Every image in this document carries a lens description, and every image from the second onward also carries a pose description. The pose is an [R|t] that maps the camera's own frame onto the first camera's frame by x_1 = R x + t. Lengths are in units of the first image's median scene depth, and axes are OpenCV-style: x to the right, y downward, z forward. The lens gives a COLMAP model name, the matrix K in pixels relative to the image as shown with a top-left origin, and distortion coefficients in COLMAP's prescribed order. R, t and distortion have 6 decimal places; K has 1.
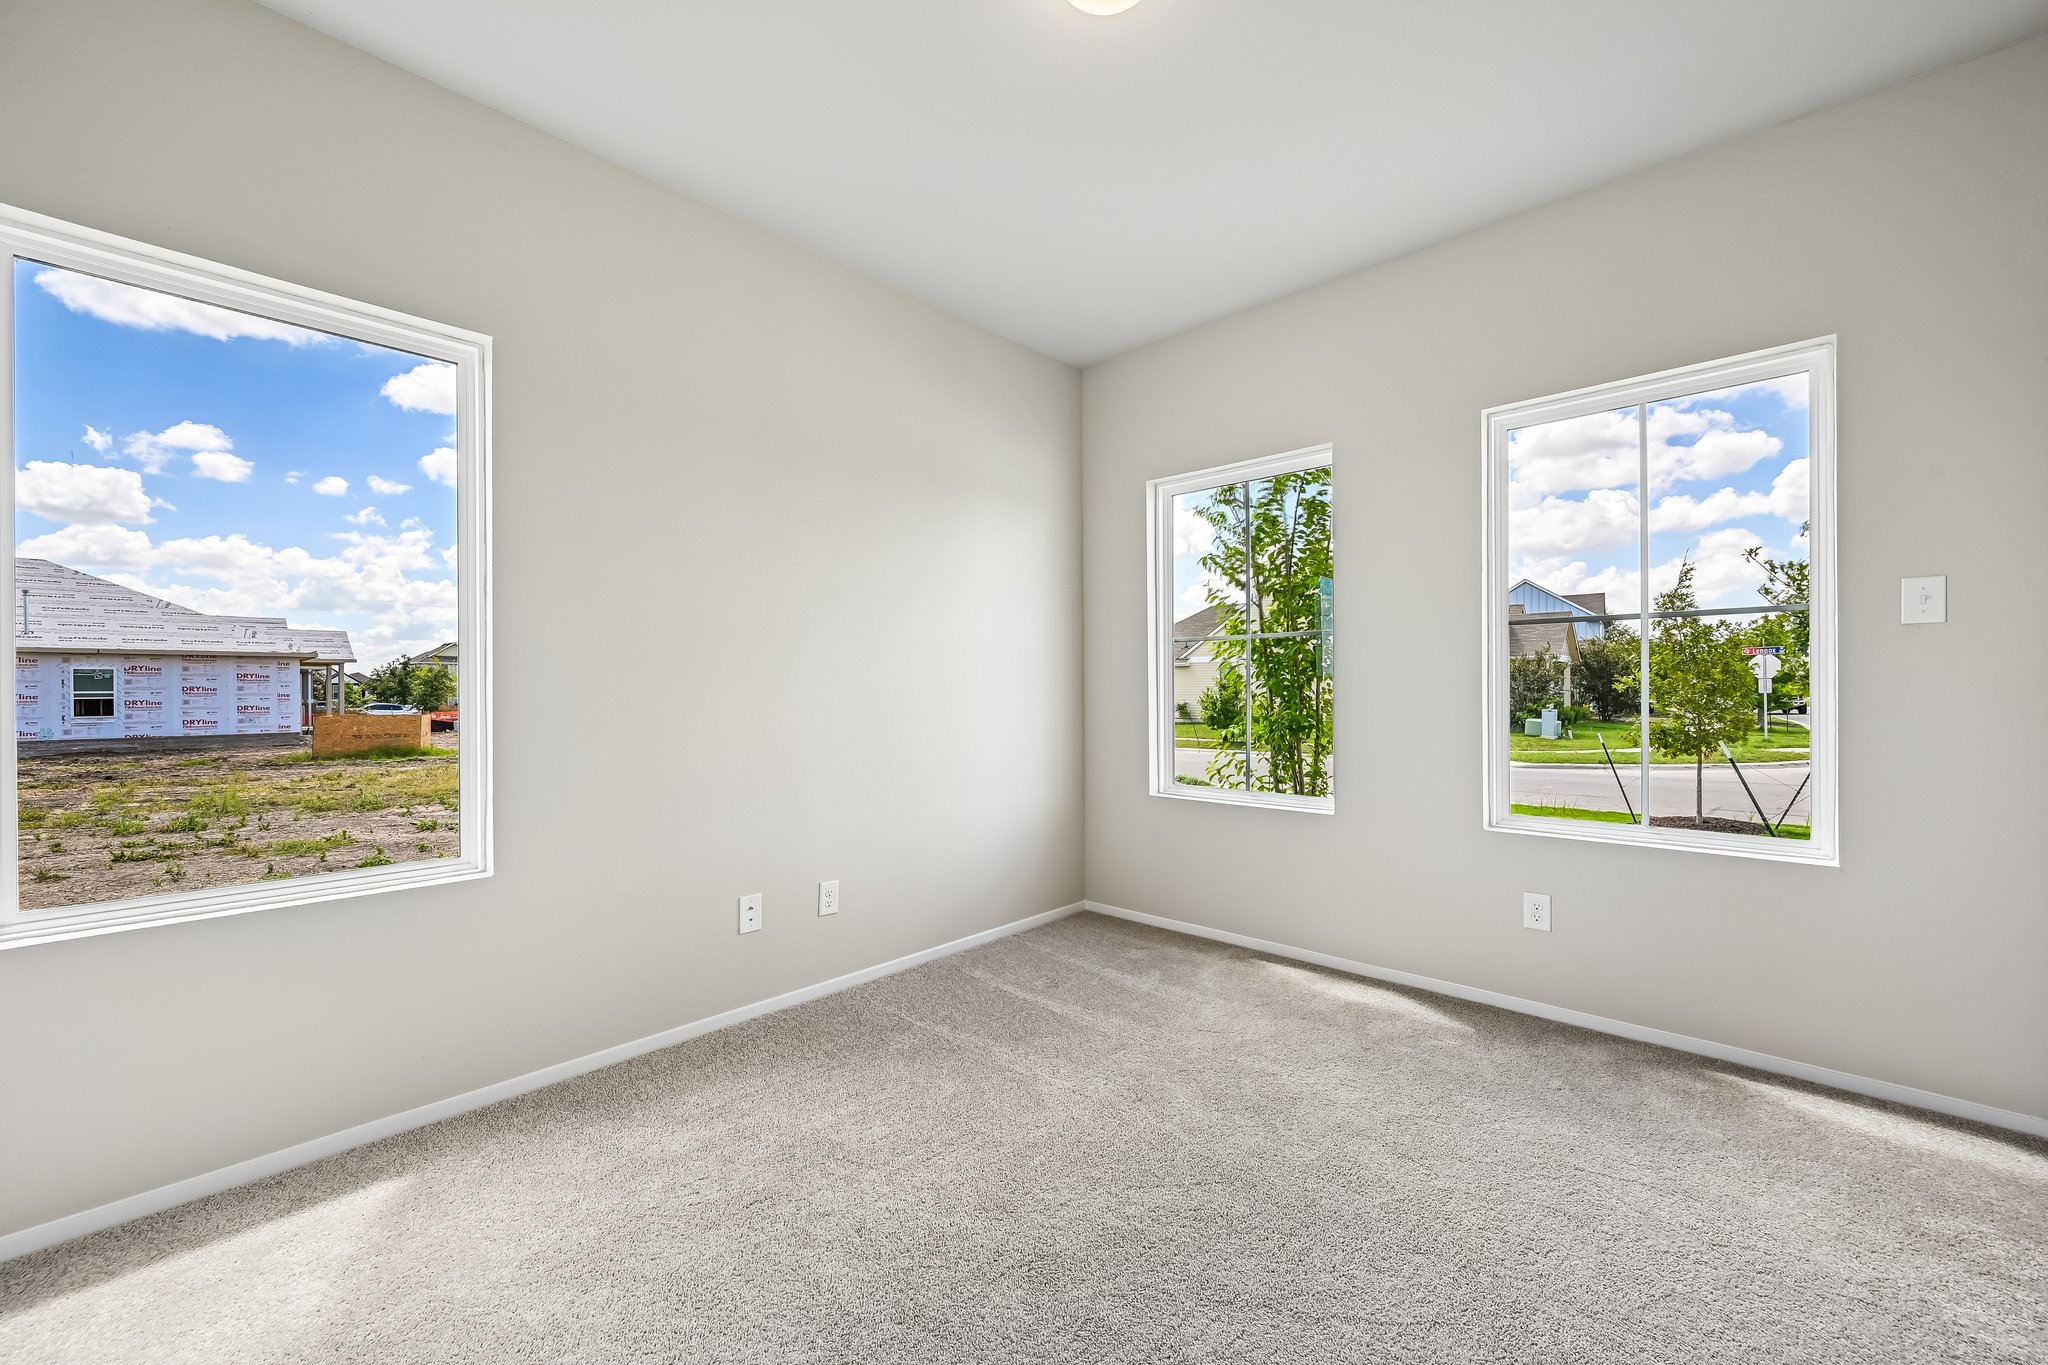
lens RADIAL K [[800.2, 0, 1026.0], [0, 800.2, 688.6], [0, 0, 1]] dist [0.000939, 0.000211]
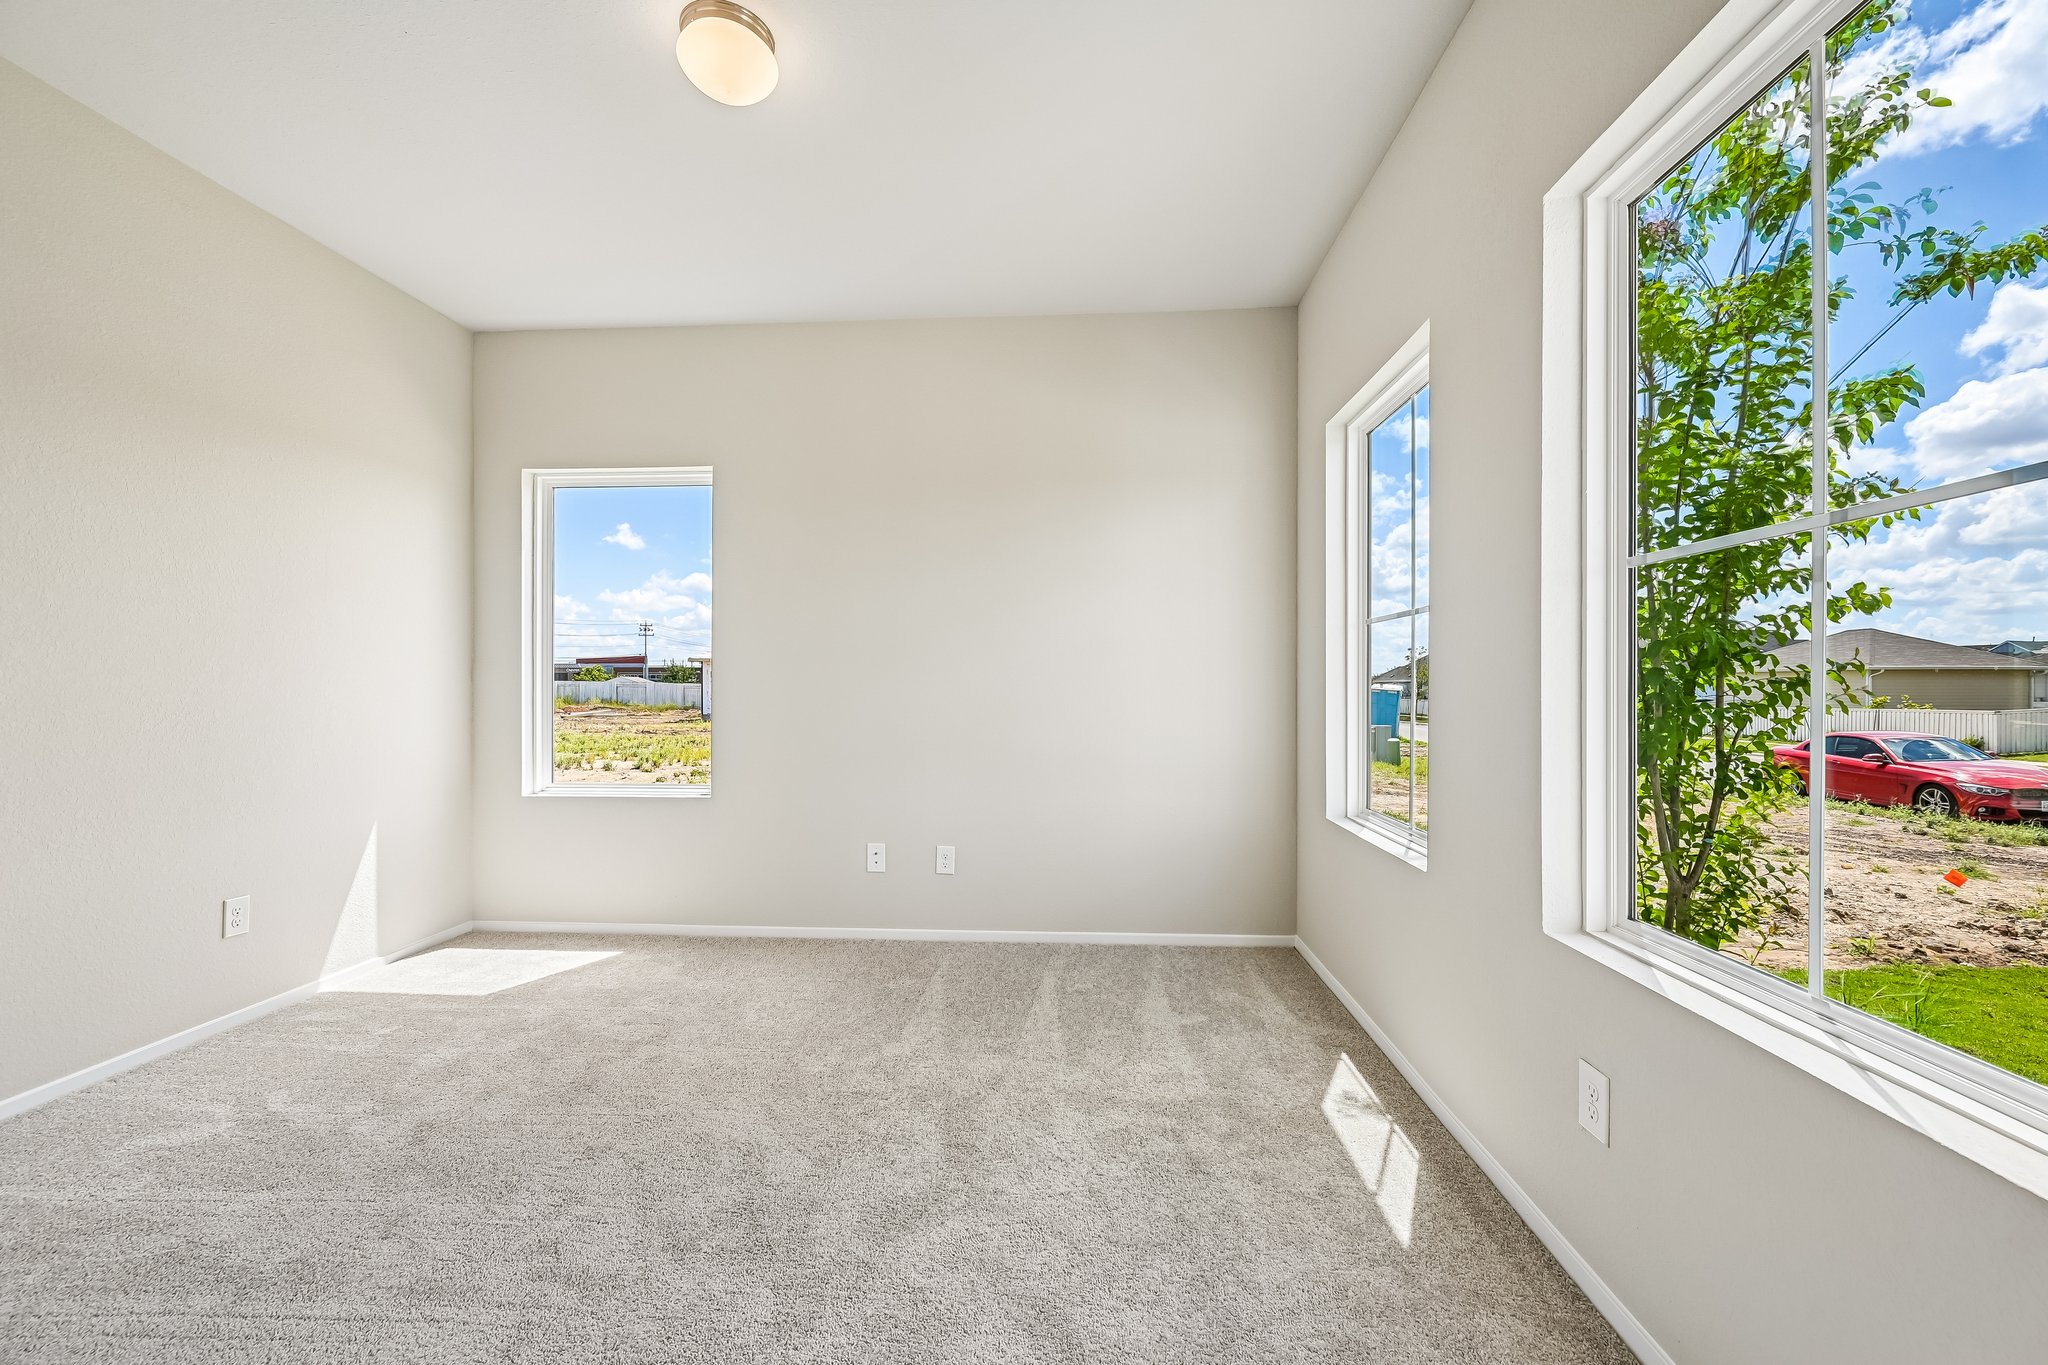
lens RADIAL K [[800.2, 0, 1026.0], [0, 800.2, 688.6], [0, 0, 1]] dist [0.000939, 0.000211]
pose [[0.638154, 0.001185, -0.769908, 0.736333], [-0.003998, 0.999990, -0.001774, 0.010459], [0.769898, 0.004210, 0.638153, 0.337755]]
